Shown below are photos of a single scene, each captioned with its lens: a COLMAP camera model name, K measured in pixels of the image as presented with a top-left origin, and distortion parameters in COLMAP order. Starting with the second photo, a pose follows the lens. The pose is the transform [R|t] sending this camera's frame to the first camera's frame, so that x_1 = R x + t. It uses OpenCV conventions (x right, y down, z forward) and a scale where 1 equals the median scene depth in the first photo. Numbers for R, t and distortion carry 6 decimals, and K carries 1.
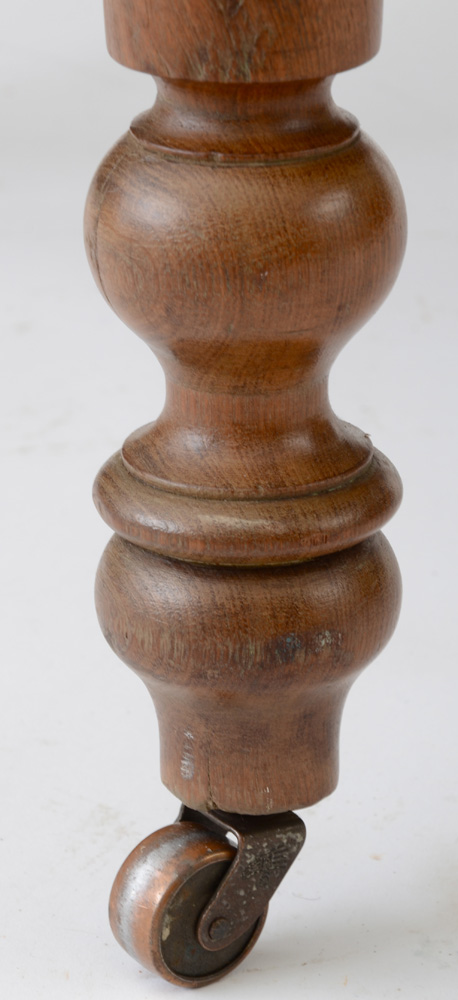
lens RADIAL K [[4057.4, 0, 227.7], [0, 4057.4, 506.6], [0, 0, 1]] dist [0.623268, 0.000000]
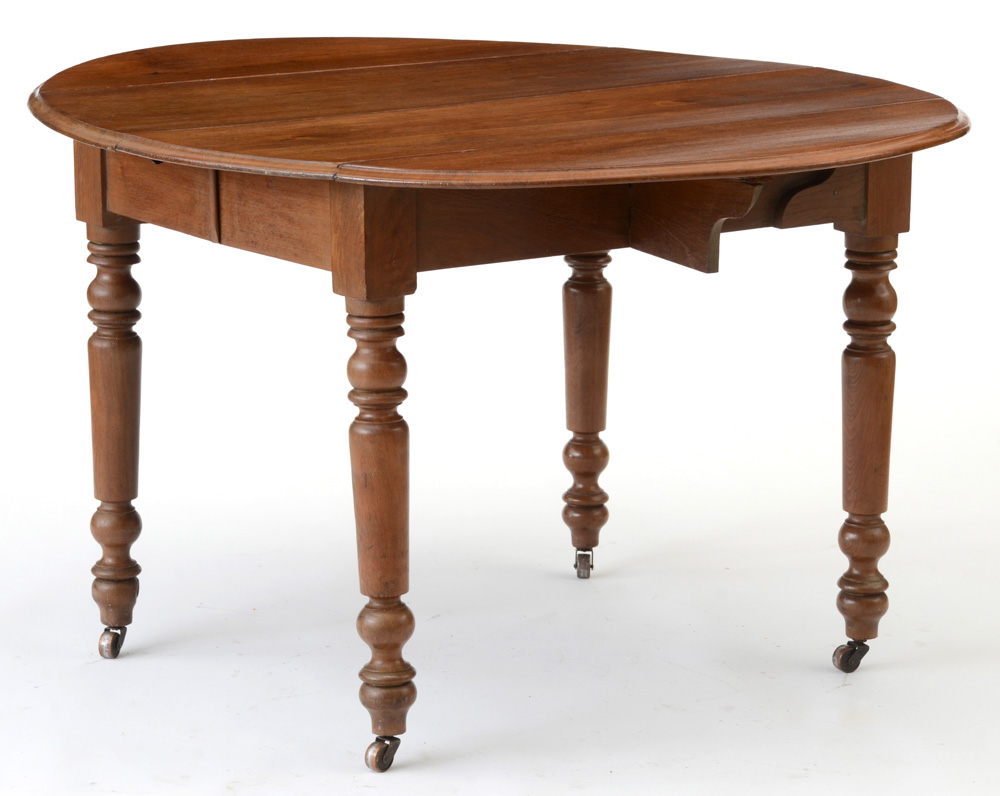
lens RADIAL K [[3605.0, 0, 503.0], [0, 3605.0, 404.0], [0, 0, 1]] dist [1.026679, 0.000000]
pose [[0.978173, -0.063058, 0.197994, -0.783821], [0.094496, 0.983607, -0.153583, 0.402373], [-0.185064, 0.168941, 0.968096, -3.777326]]
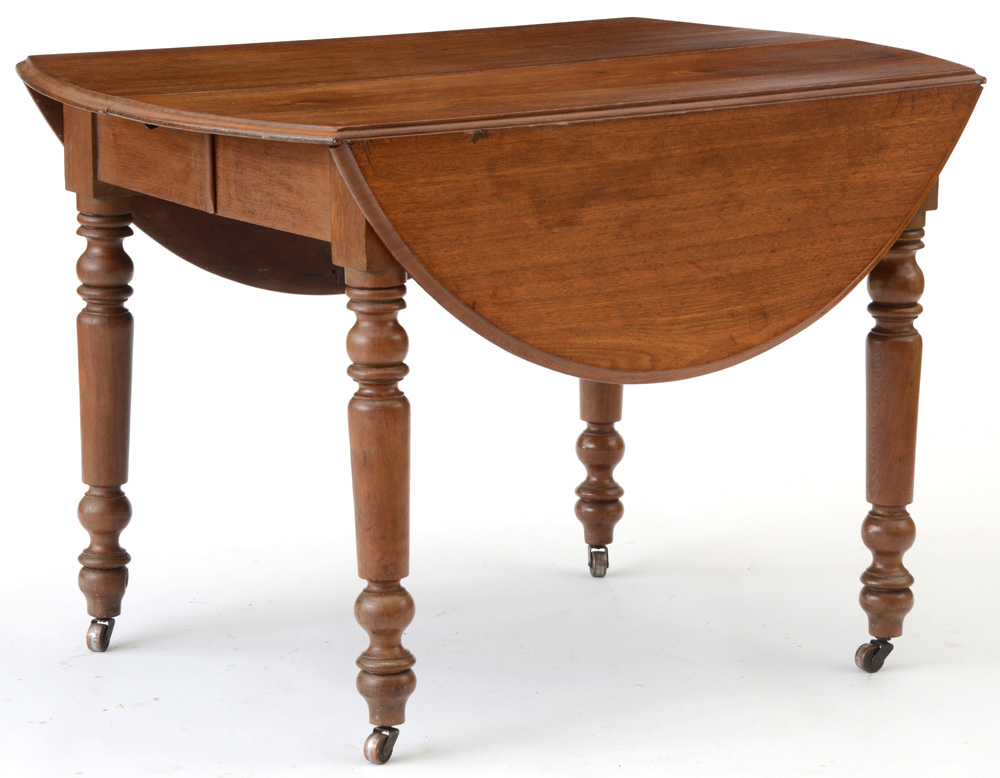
lens RADIAL K [[4019.4, 0, 521.4], [0, 4019.4, 399.0], [0, 0, 1]] dist [1.313063, 0.000000]
pose [[0.979586, -0.052396, 0.194077, -0.818519], [0.085271, 0.982579, -0.165127, 0.540513], [-0.182044, 0.178305, 0.966989, -4.113662]]
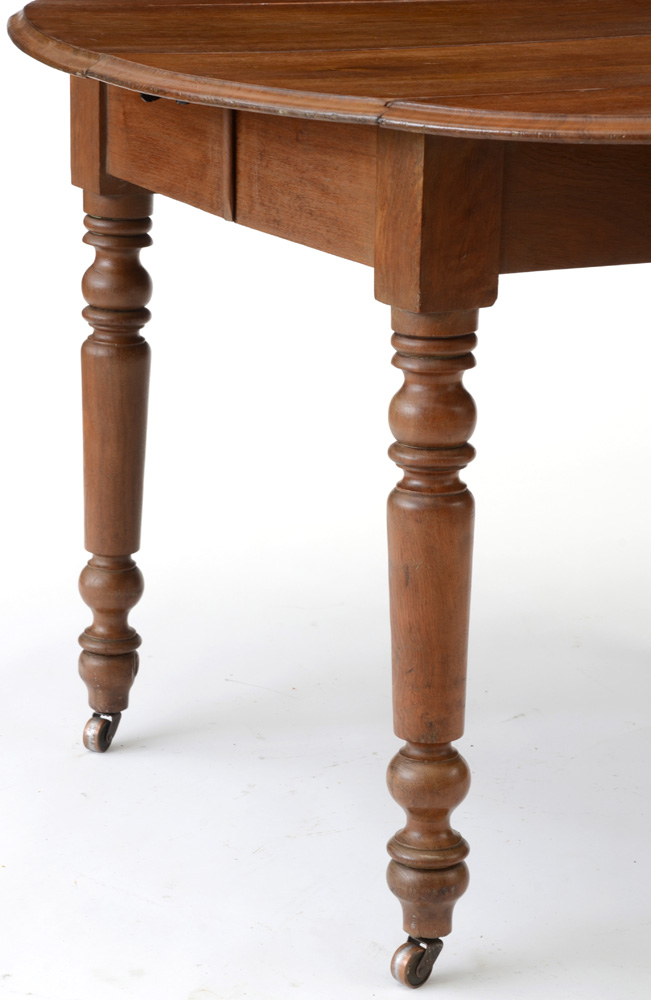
lens RADIAL K [[2762.9, 0, 319.7], [0, 2762.9, 523.9], [0, 0, 1]] dist [0.696218, 0.000000]
pose [[0.996195, -0.013143, 0.086154, -0.317504], [0.022542, 0.993781, -0.109049, -0.022890], [-0.084185, 0.110576, 0.990296, -1.592993]]
